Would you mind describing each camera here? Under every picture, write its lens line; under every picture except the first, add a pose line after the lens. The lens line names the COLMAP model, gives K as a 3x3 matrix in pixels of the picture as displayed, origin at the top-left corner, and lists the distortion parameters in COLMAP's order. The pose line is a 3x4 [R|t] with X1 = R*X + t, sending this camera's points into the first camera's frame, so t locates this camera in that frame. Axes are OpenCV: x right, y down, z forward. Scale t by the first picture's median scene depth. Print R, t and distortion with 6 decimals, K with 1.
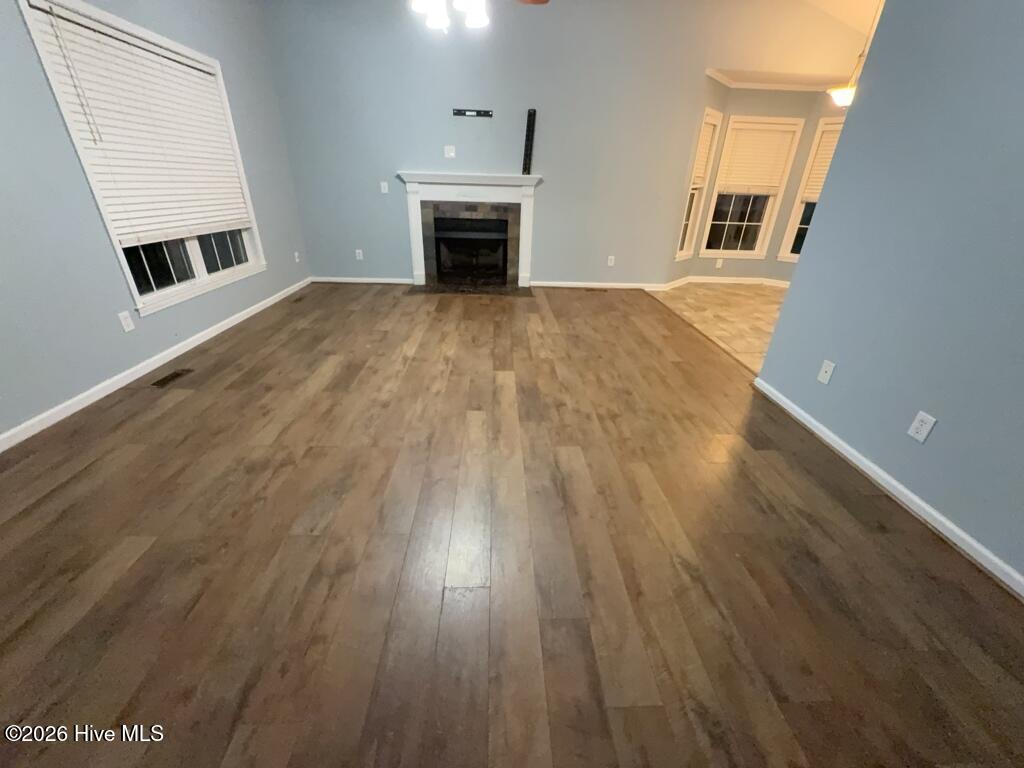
lens RADIAL K [[405.9, 0, 509.5], [0, 405.9, 383.7], [0, 0, 1]] dist [0.000926, 0.000123]
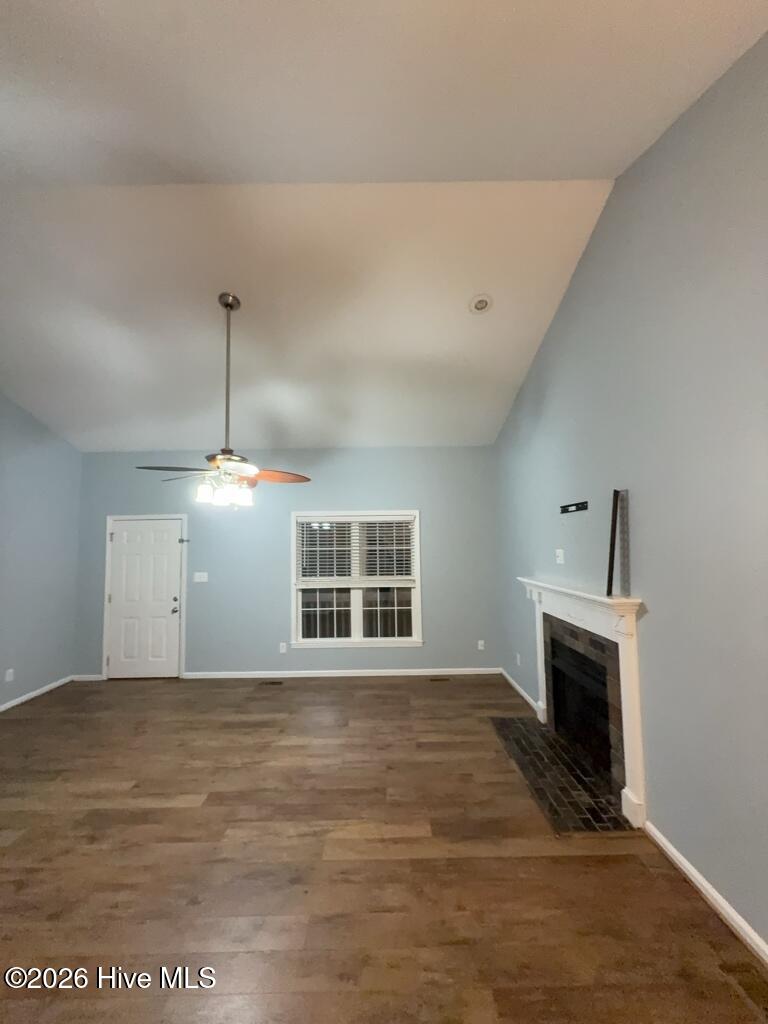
lens RADIAL K [[405.9, 0, 382.6], [0, 405.9, 509.4], [0, 0, 1]] dist [0.000926, 0.000123]
pose [[-0.030458, -0.111675, -0.993278, 0.914379], [-0.432217, 0.897500, -0.087653, -0.679853], [0.901255, 0.426641, -0.075604, 1.119797]]
